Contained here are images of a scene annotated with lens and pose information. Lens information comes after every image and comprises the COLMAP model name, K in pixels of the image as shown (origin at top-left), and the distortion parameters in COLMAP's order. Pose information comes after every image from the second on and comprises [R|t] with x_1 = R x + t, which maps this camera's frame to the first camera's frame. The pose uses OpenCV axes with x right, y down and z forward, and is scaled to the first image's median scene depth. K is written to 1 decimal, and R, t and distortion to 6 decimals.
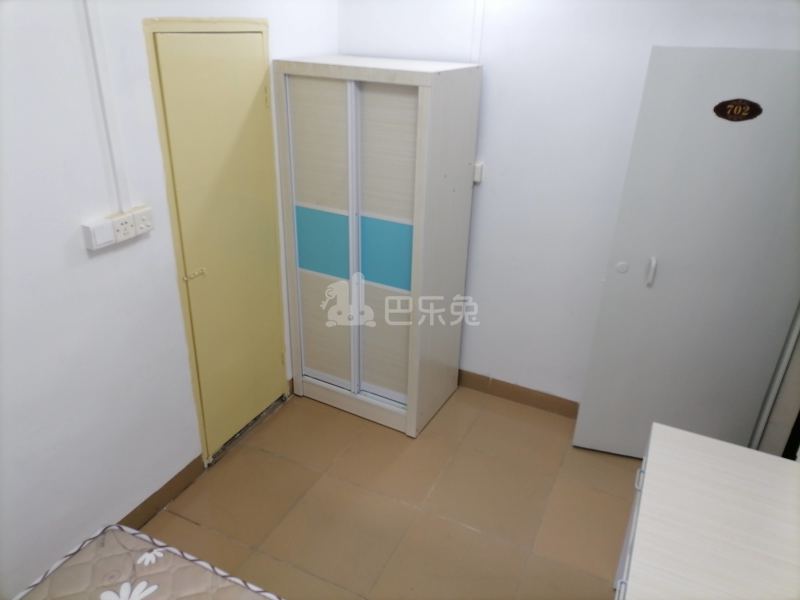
lens RADIAL K [[605.2, 0, 400.0], [0, 605.2, 300.0], [0, 0, 1]] dist [0.045664, -0.005785]
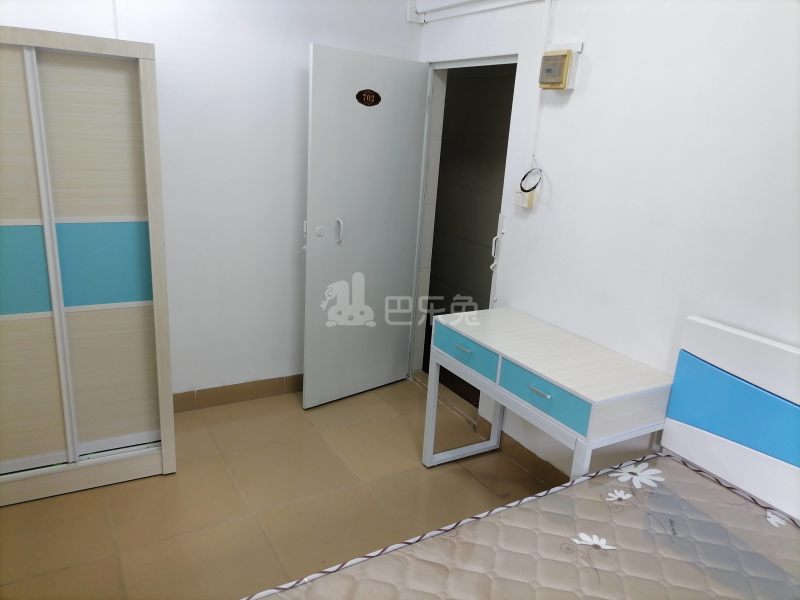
lens RADIAL K [[605.2, 0, 400.0], [0, 605.2, 300.0], [0, 0, 1]] dist [0.045664, -0.005785]
pose [[0.553651, -0.229346, 0.800544, -0.530228], [0.309593, 0.949111, 0.057796, 0.052866], [-0.773060, 0.215844, 0.596481, 0.217941]]
